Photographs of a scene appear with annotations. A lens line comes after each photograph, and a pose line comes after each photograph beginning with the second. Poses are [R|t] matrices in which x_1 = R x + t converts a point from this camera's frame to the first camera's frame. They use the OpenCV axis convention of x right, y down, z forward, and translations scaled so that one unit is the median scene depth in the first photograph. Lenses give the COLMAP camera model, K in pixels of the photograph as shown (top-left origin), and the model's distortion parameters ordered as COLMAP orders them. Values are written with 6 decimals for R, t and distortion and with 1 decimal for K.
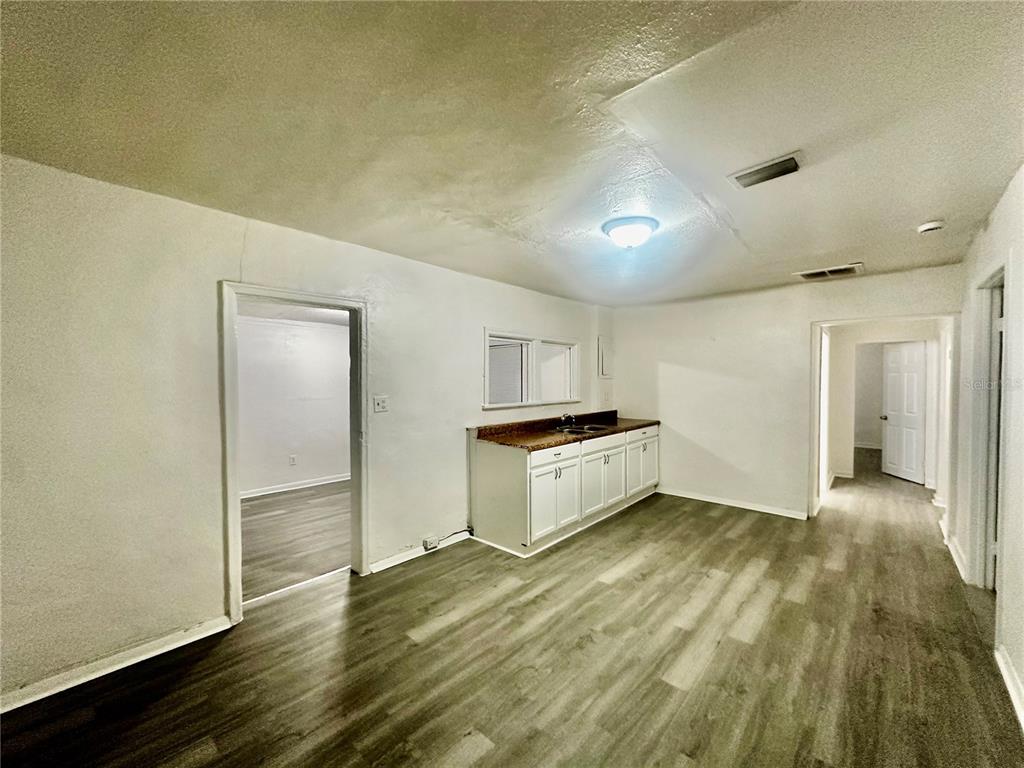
lens RADIAL K [[411.9, 0, 512.3], [0, 411.9, 385.1], [0, 0, 1]] dist [-0.001125, -0.001065]
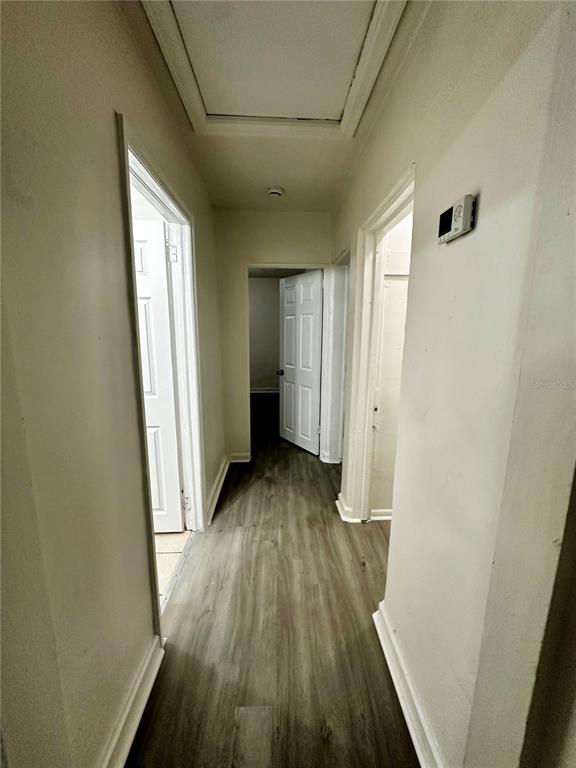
lens RADIAL K [[308.9, 0, 290.3], [0, 308.9, 382.7], [0, 0, 1]] dist [-0.001125, -0.001065]
pose [[0.715183, -0.115242, 0.689371, 1.109450], [0.008774, 0.987716, 0.156013, 0.008563], [-0.698882, -0.105529, 0.707409, 1.240258]]
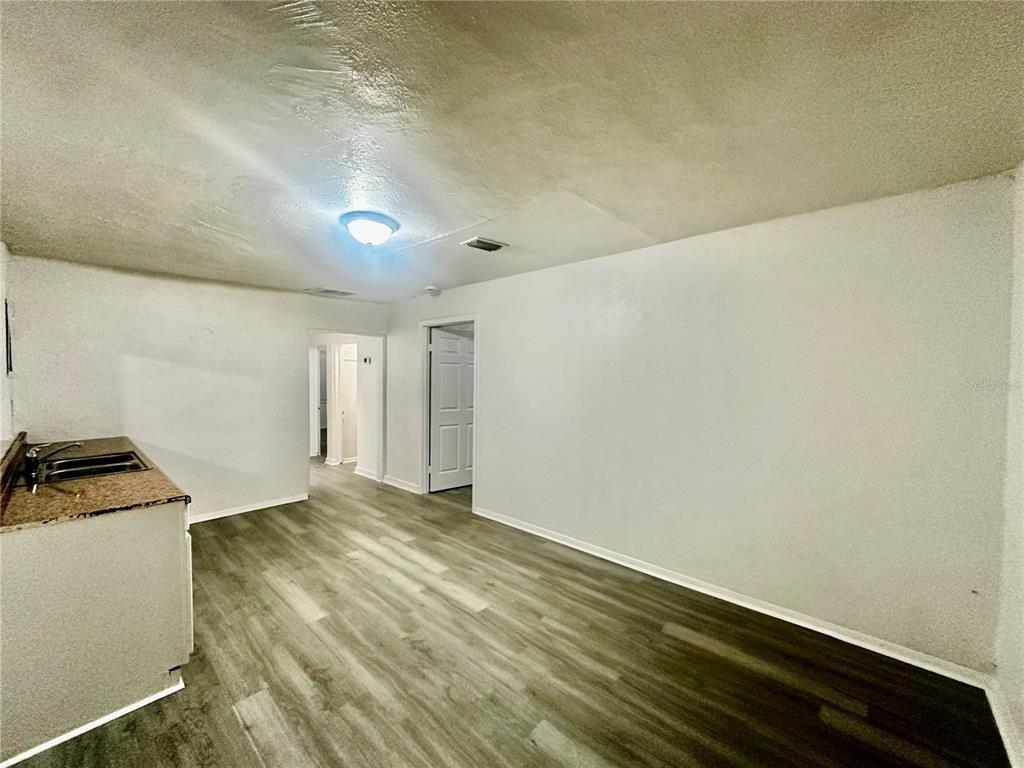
lens RADIAL K [[411.9, 0, 513.3], [0, 411.9, 383.8], [0, 0, 1]] dist [-0.001125, -0.001065]
pose [[-0.002172, -0.024920, 0.999687, -0.643354], [0.013643, 0.999596, 0.024947, -0.023419], [-0.999905, 0.013693, -0.001831, 0.621267]]
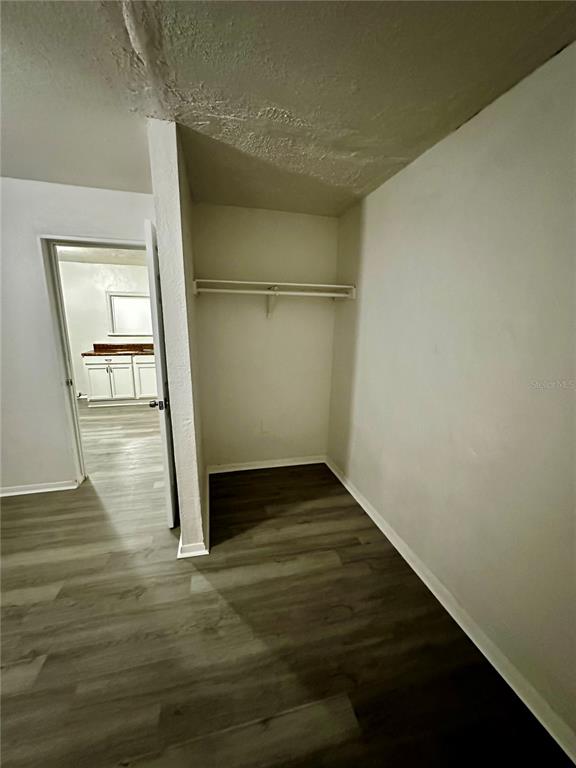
lens RADIAL K [[308.9, 0, 286.4], [0, 308.9, 382.8], [0, 0, 1]] dist [-0.001125, -0.001065]
pose [[0.839763, 0.121928, -0.529086, 2.003435], [-0.025261, 0.982178, 0.186250, -0.020575], [0.542365, -0.143041, 0.827876, 0.313274]]
